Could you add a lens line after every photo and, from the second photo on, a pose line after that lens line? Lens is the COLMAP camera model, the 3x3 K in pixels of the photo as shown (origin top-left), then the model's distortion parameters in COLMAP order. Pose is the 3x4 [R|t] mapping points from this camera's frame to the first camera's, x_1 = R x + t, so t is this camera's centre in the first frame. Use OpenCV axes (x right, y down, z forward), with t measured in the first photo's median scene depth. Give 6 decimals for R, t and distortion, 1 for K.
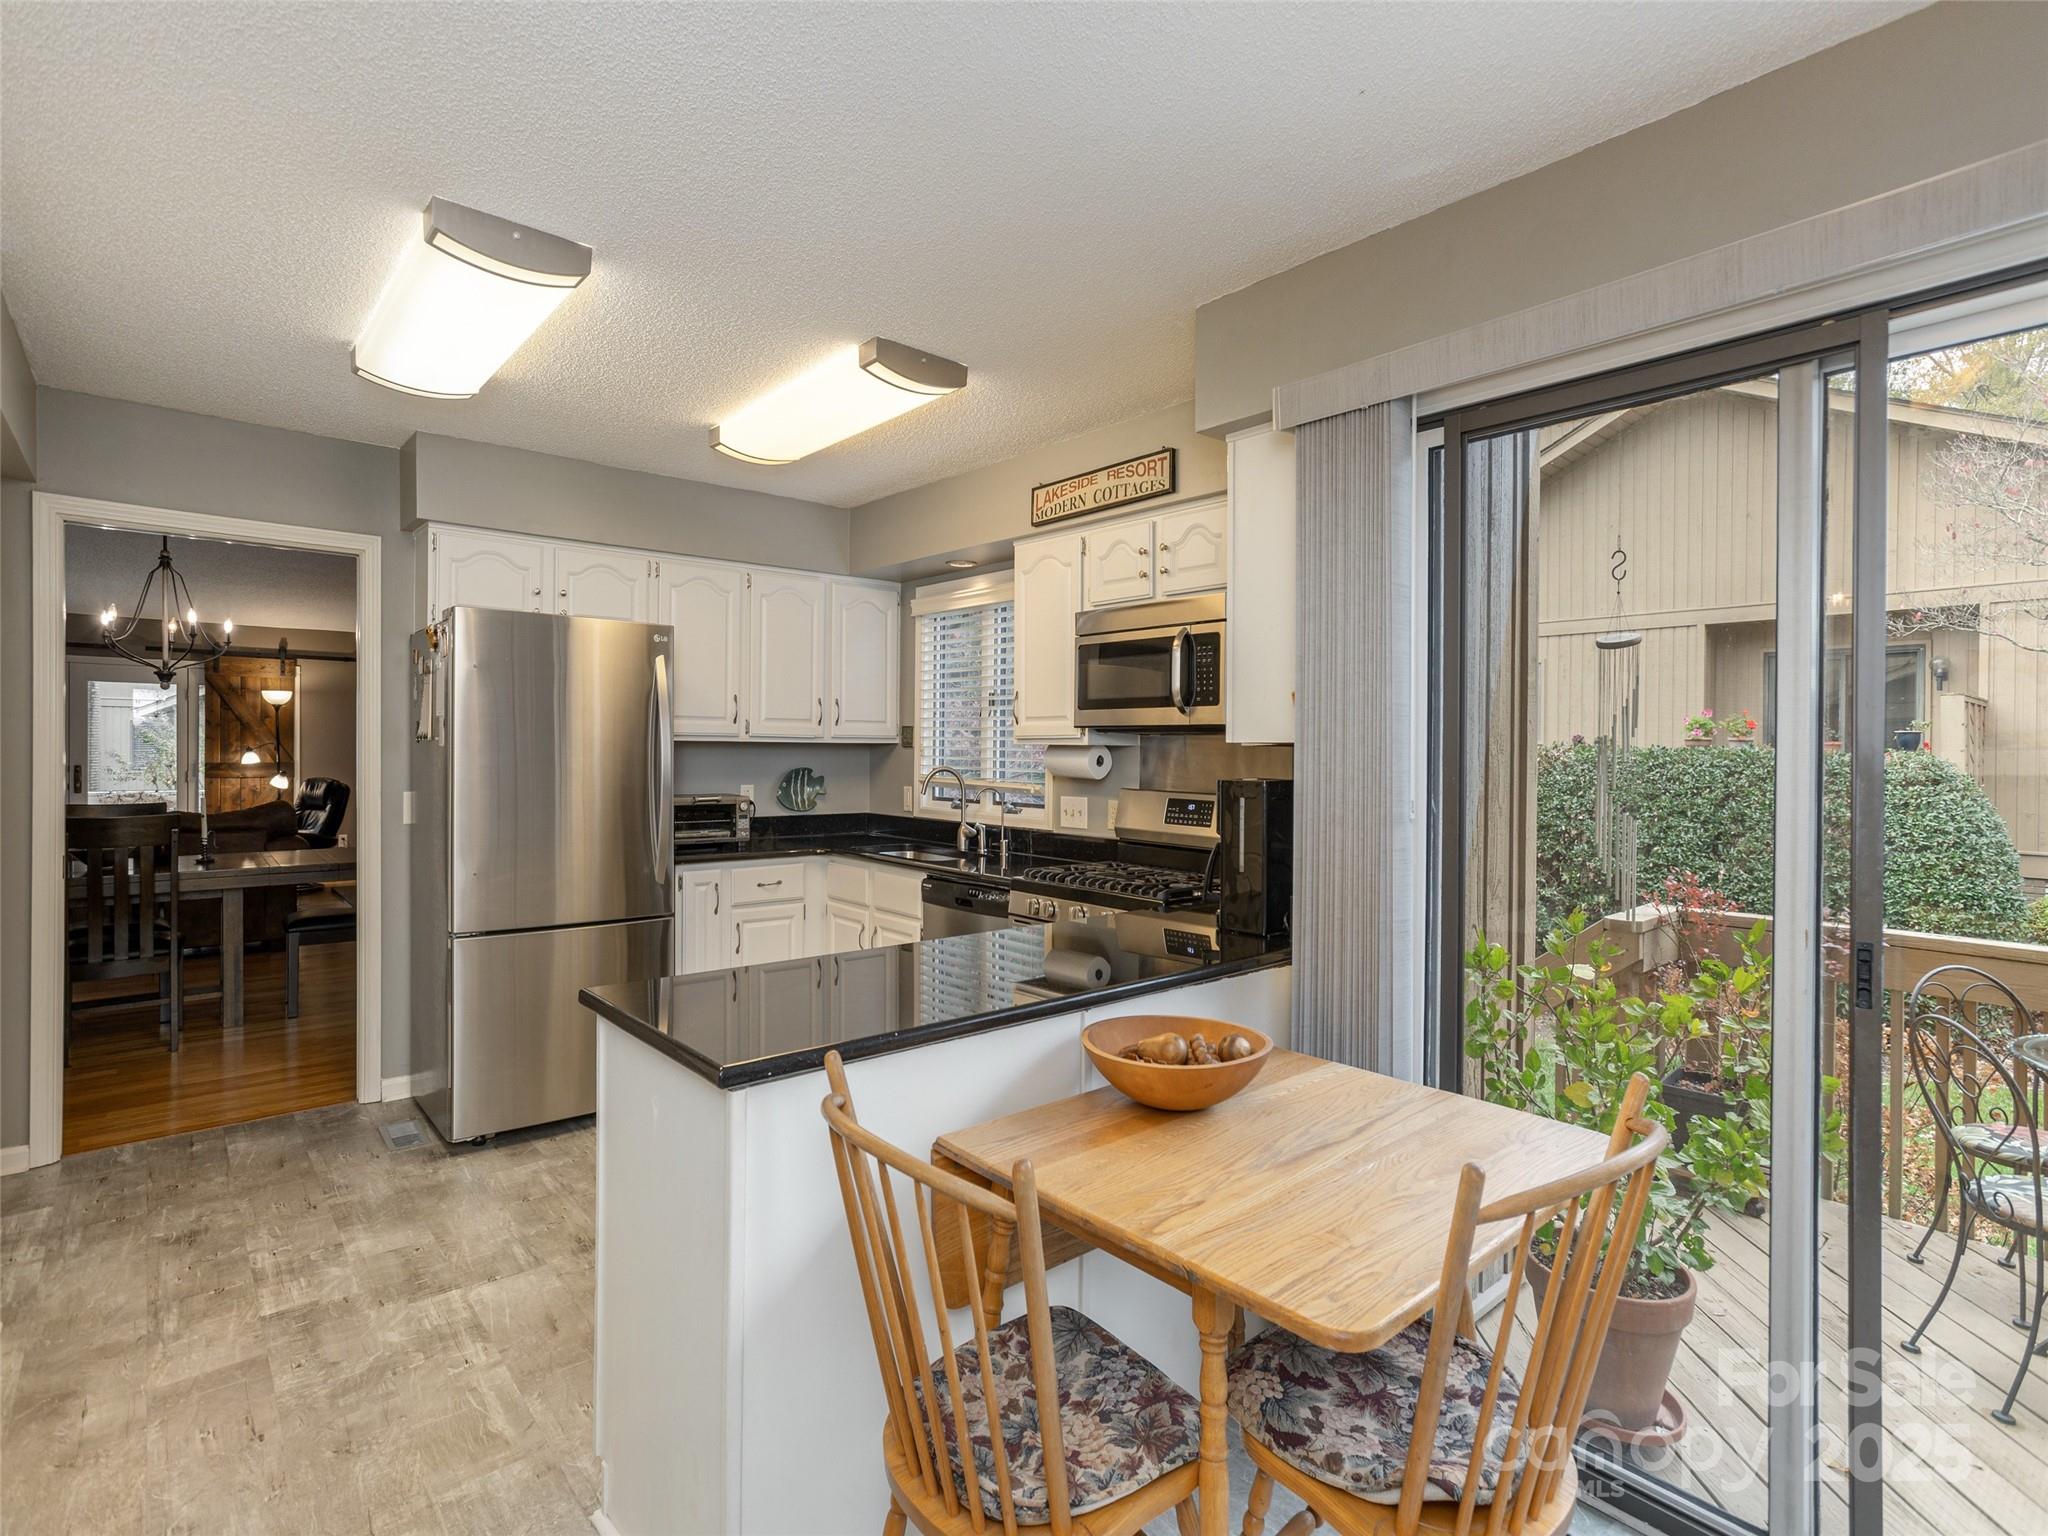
lens RADIAL K [[1014.2, 0, 1011.6], [0, 1014.2, 759.1], [0, 0, 1]] dist [0.006857, 0.000687]
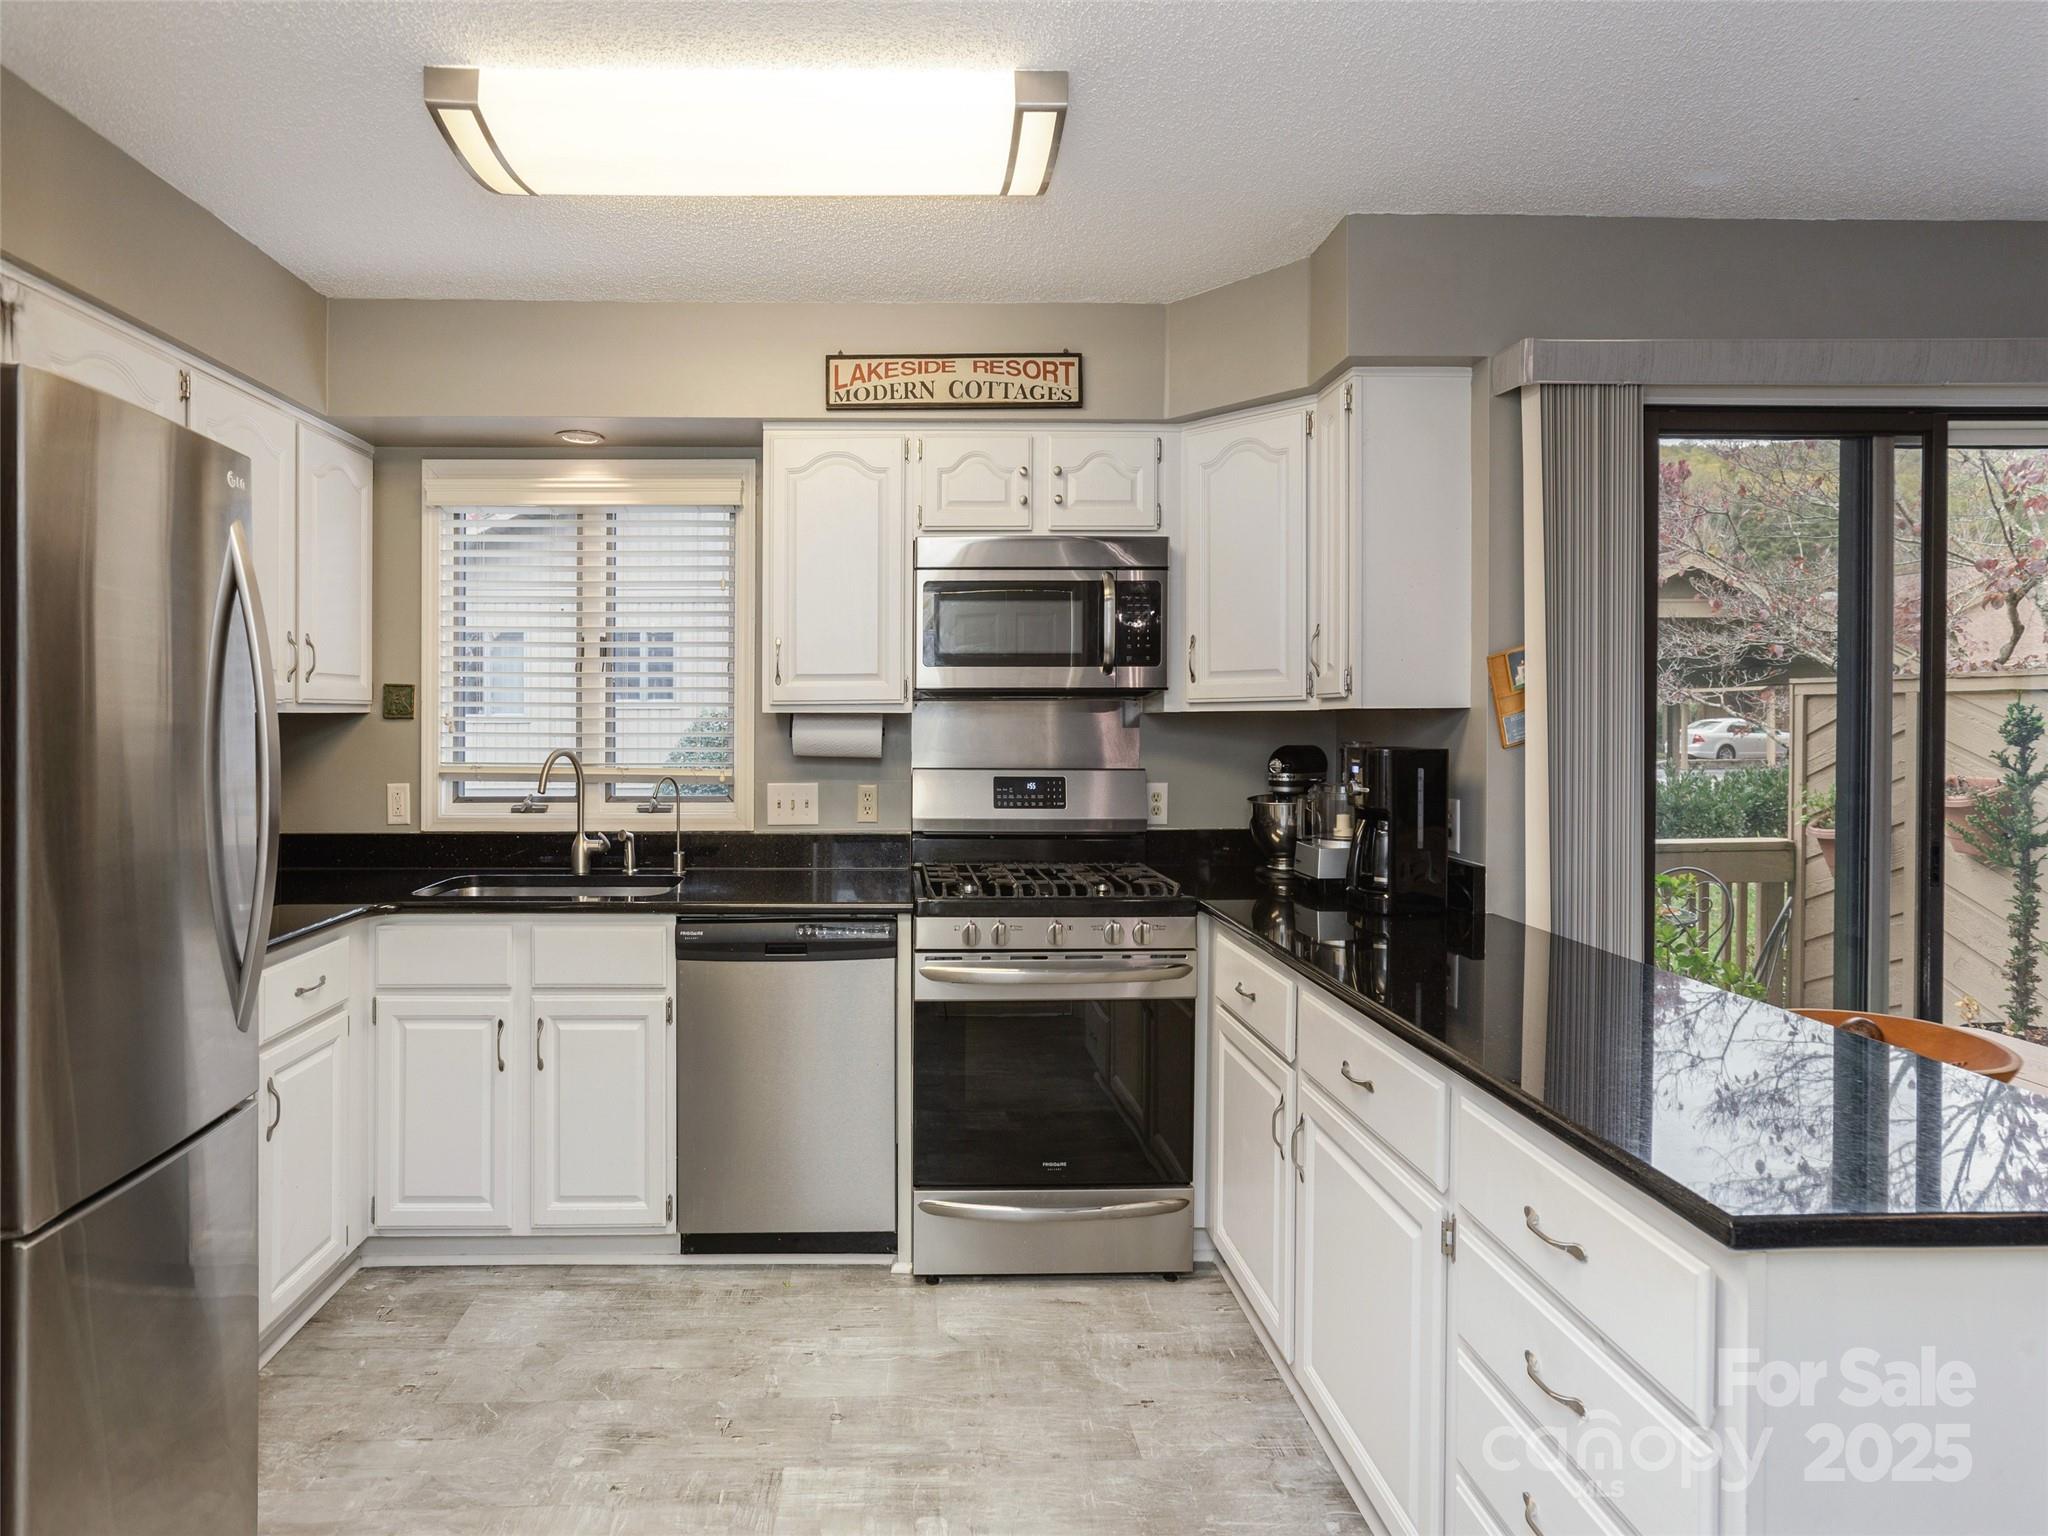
lens RADIAL K [[1014.2, 0, 987.4], [0, 1014.2, 722.7], [0, 0, 1]] dist [0.006857, 0.000687]
pose [[0.649404, -0.009574, 0.760384, -0.461021], [0.015357, 0.999882, -0.000527, -0.004865], [-0.760289, 0.012020, 0.649474, 0.457901]]
